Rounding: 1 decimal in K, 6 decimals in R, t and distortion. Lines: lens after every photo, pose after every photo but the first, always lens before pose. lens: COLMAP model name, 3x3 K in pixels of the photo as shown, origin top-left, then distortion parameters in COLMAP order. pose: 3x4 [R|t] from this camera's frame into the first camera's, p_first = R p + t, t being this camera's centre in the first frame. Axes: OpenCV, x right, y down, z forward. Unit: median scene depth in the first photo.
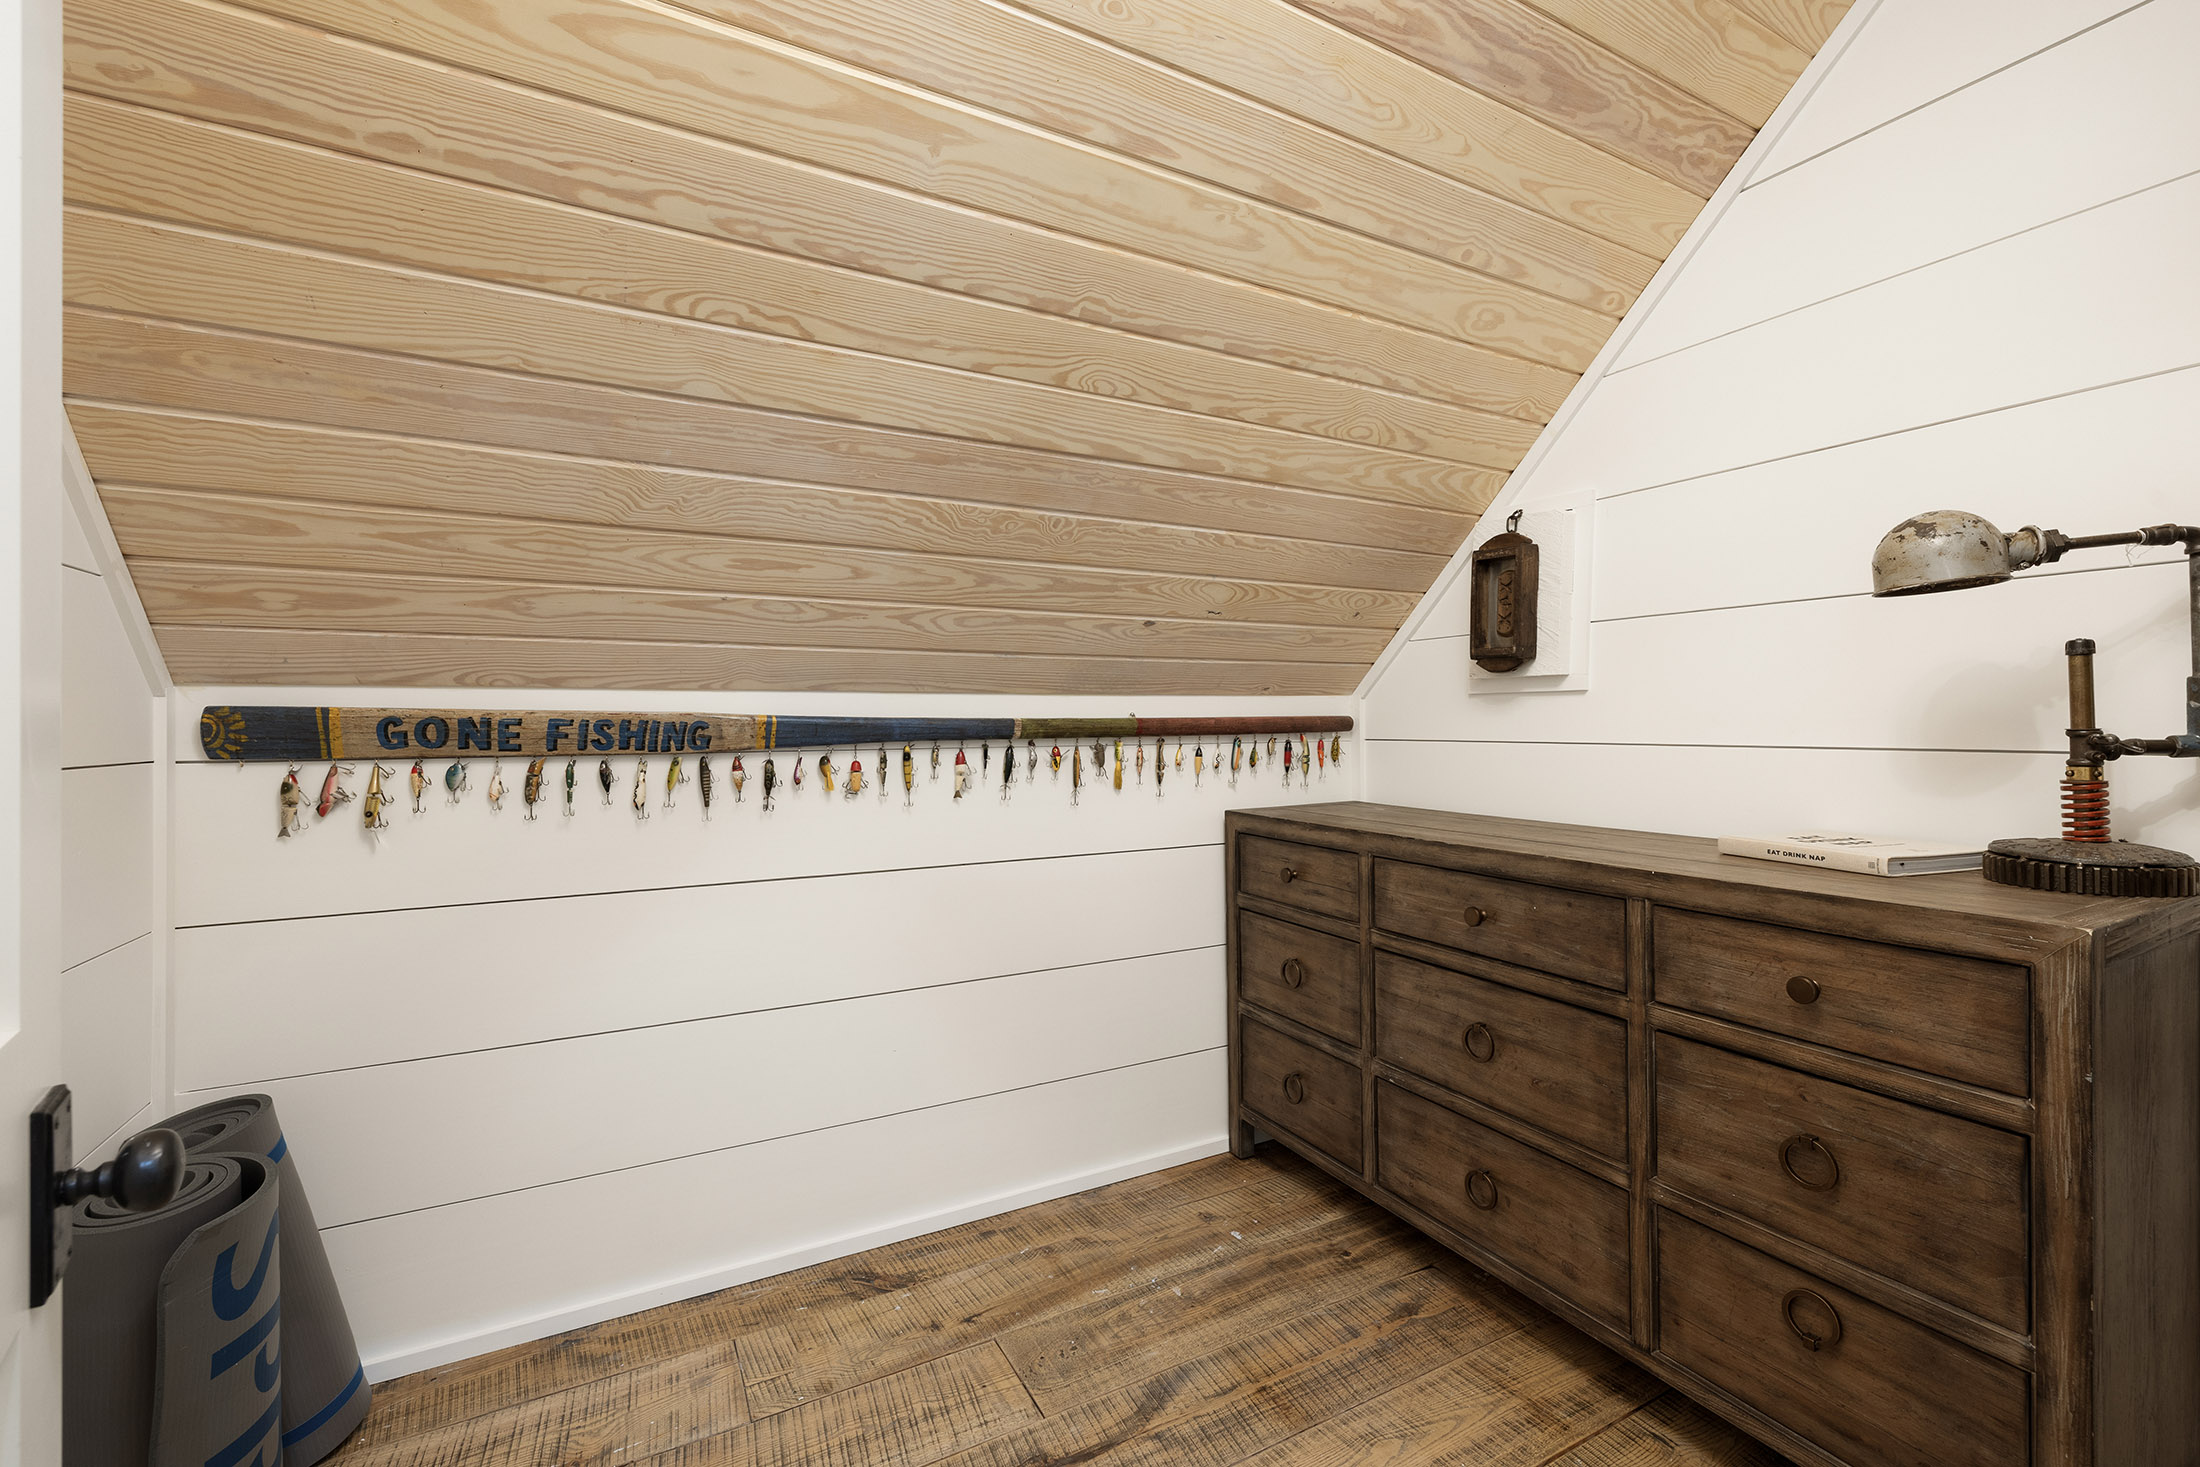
lens RADIAL K [[942.6, 0, 1116.9], [0, 942.6, 718.2], [0, 0, 1]] dist [-0.000437, -0.000232]
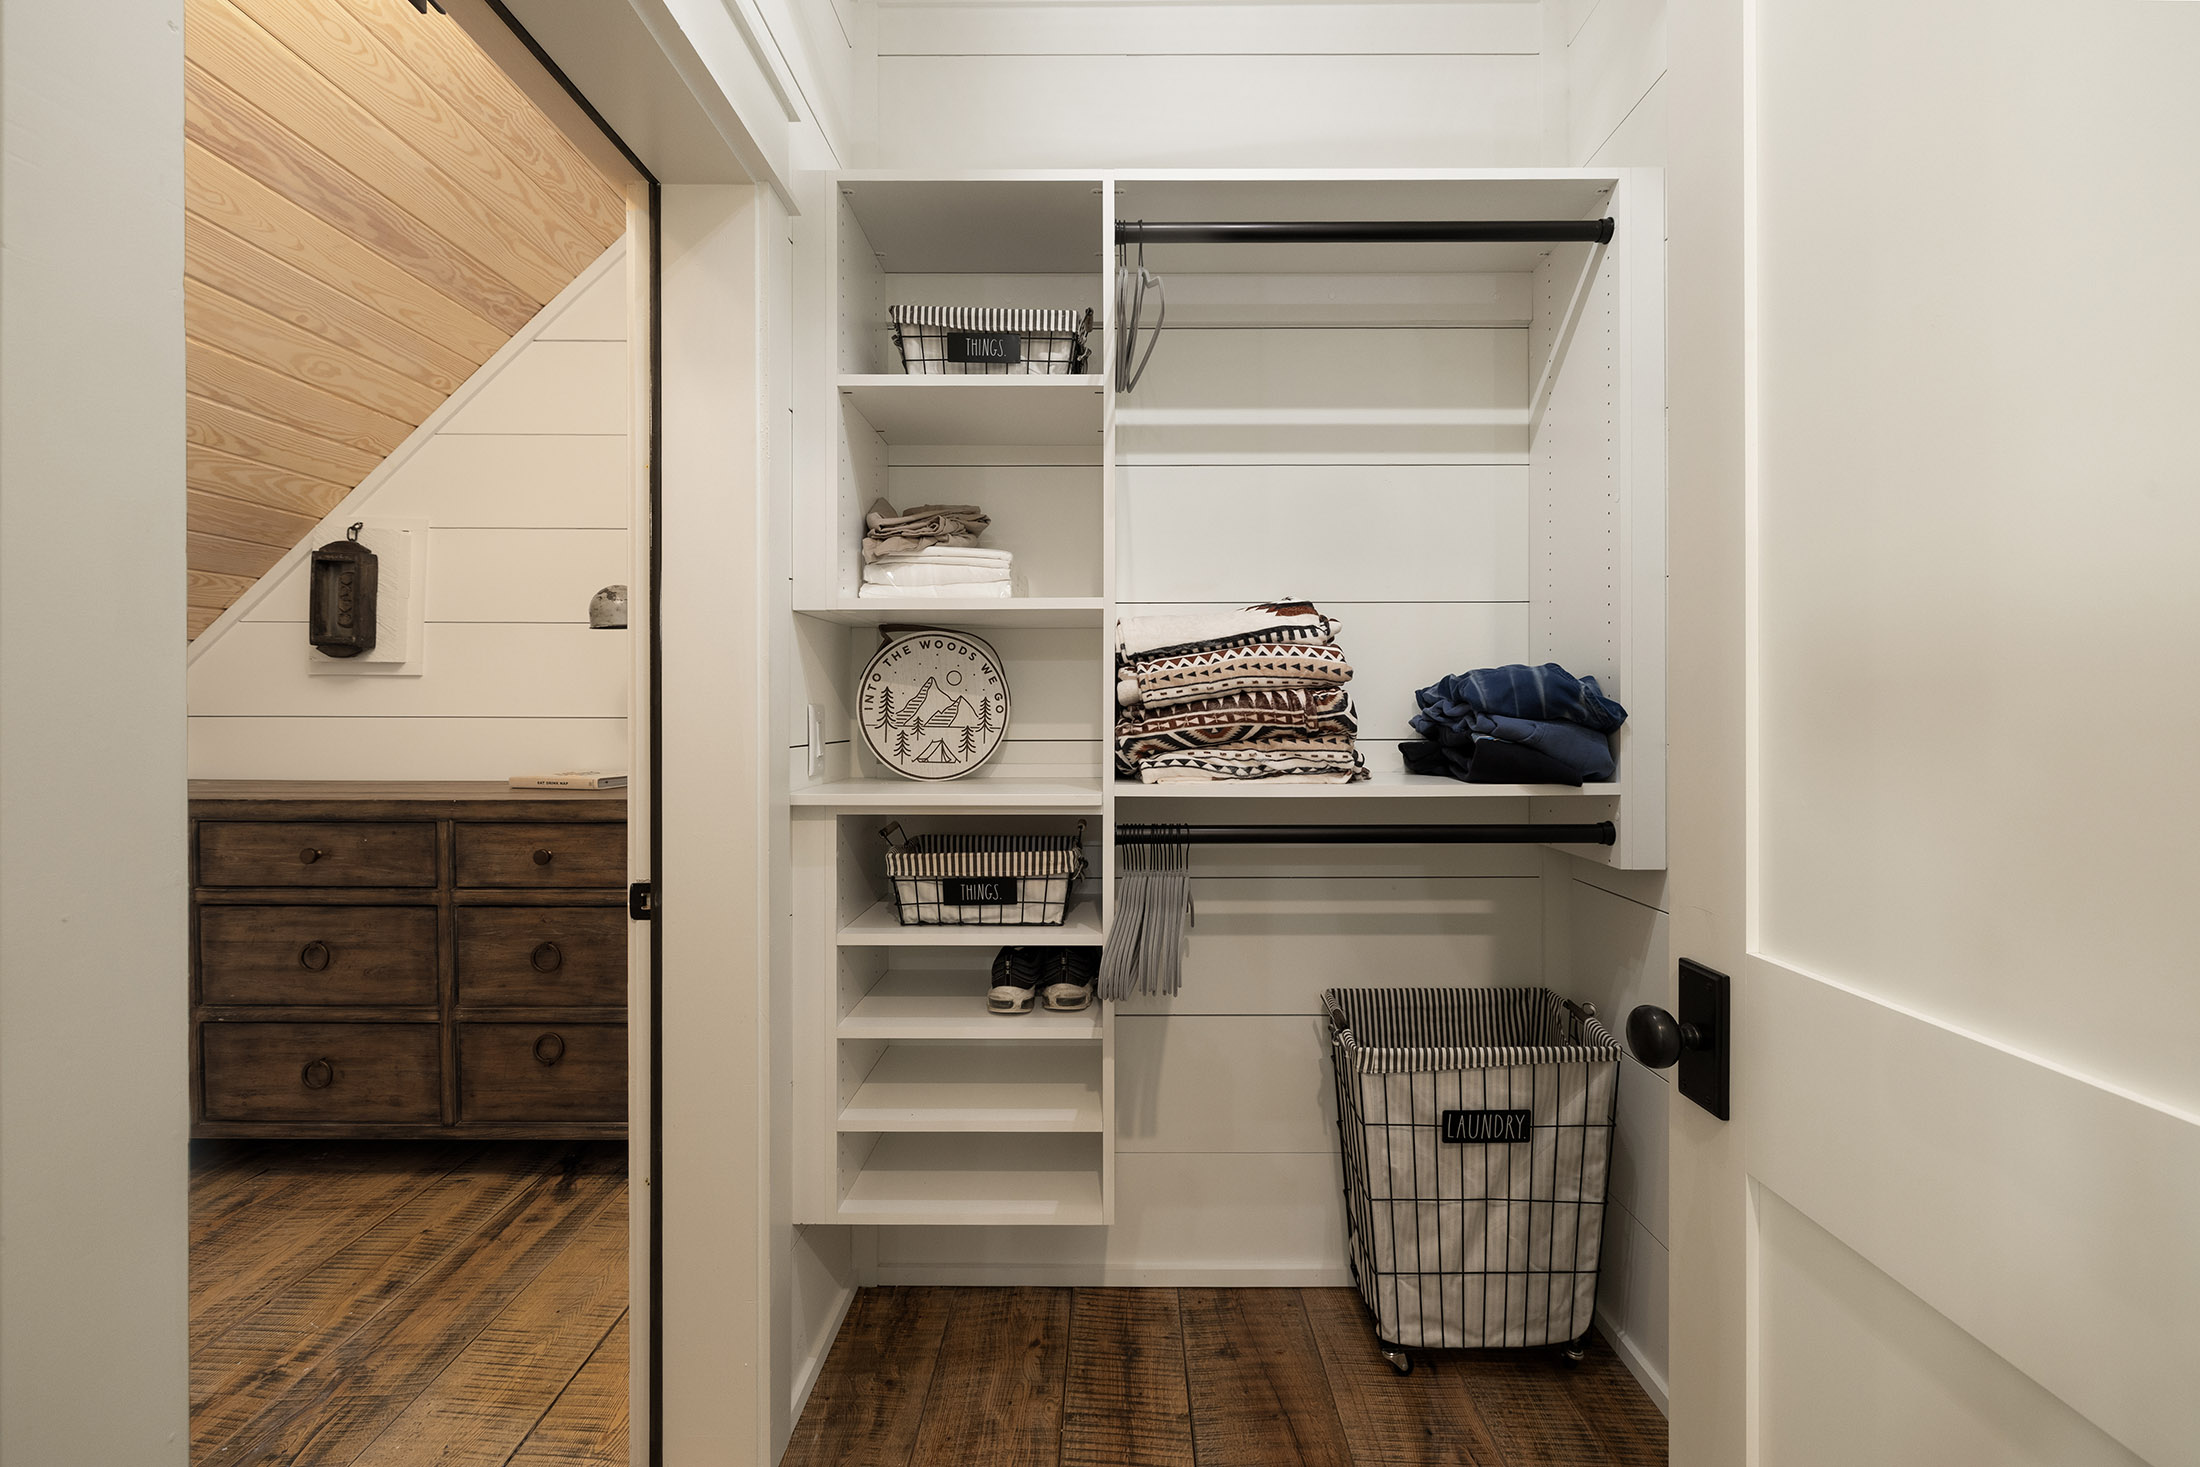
lens RADIAL K [[942.6, 0, 1116.9], [0, 942.6, 718.2], [0, 0, 1]] dist [-0.000437, -0.000232]
pose [[0.494907, -0.006966, 0.868918, -0.180085], [-0.010744, 0.999842, 0.014135, 0.000297], [-0.868879, -0.016332, 0.494754, -0.560638]]
